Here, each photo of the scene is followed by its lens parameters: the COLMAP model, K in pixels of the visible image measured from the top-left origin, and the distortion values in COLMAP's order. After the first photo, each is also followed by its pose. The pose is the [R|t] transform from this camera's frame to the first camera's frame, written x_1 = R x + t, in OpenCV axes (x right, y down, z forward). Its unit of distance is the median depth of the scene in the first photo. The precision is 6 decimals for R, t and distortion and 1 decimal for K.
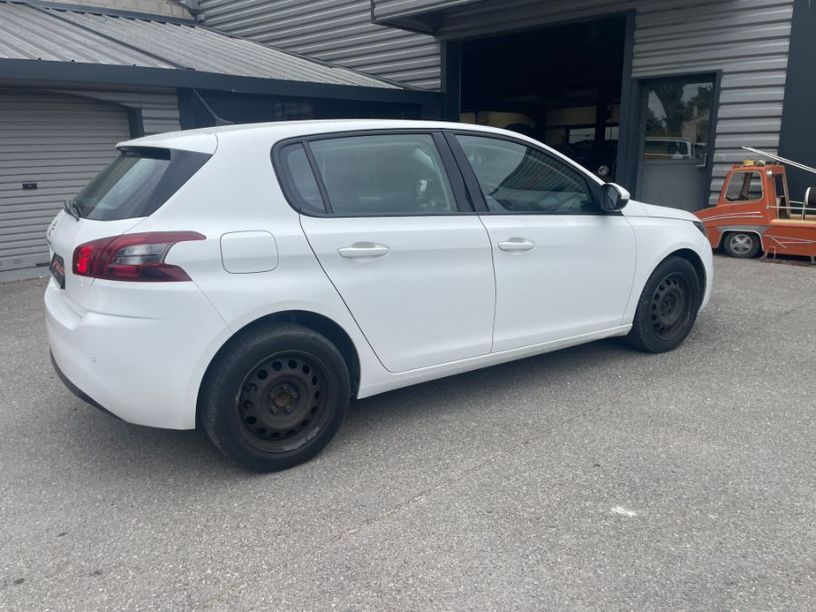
lens RADIAL K [[608.3, 0, 393.6], [0, 608.3, 306.6], [0, 0, 1]] dist [0.090085, -0.099076]
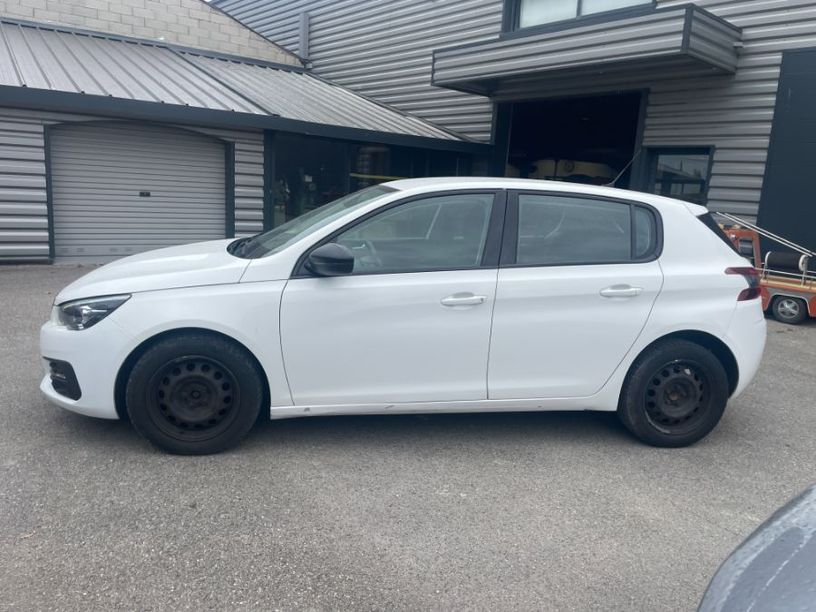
lens RADIAL K [[608.3, 0, 399.8], [0, 608.3, 300.2], [0, 0, 1]] dist [0.090085, -0.099076]
pose [[0.983799, 0.108722, -0.142543, 0.140978], [-0.117918, 0.991344, -0.057721, 0.037435], [0.135034, 0.073594, 0.988104, -0.186106]]
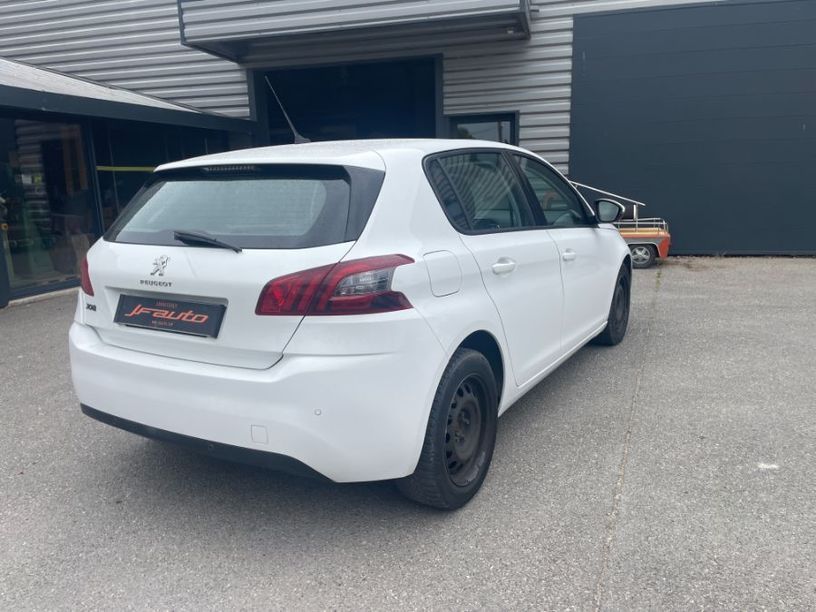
lens RADIAL K [[608.3, 0, 404.7], [0, 608.3, 310.3], [0, 0, 1]] dist [0.090085, -0.099076]
pose [[0.902383, -0.098193, 0.419599, -0.187782], [0.117128, 0.992925, -0.019533, -0.005890], [-0.414712, 0.066773, 0.907499, 0.049598]]
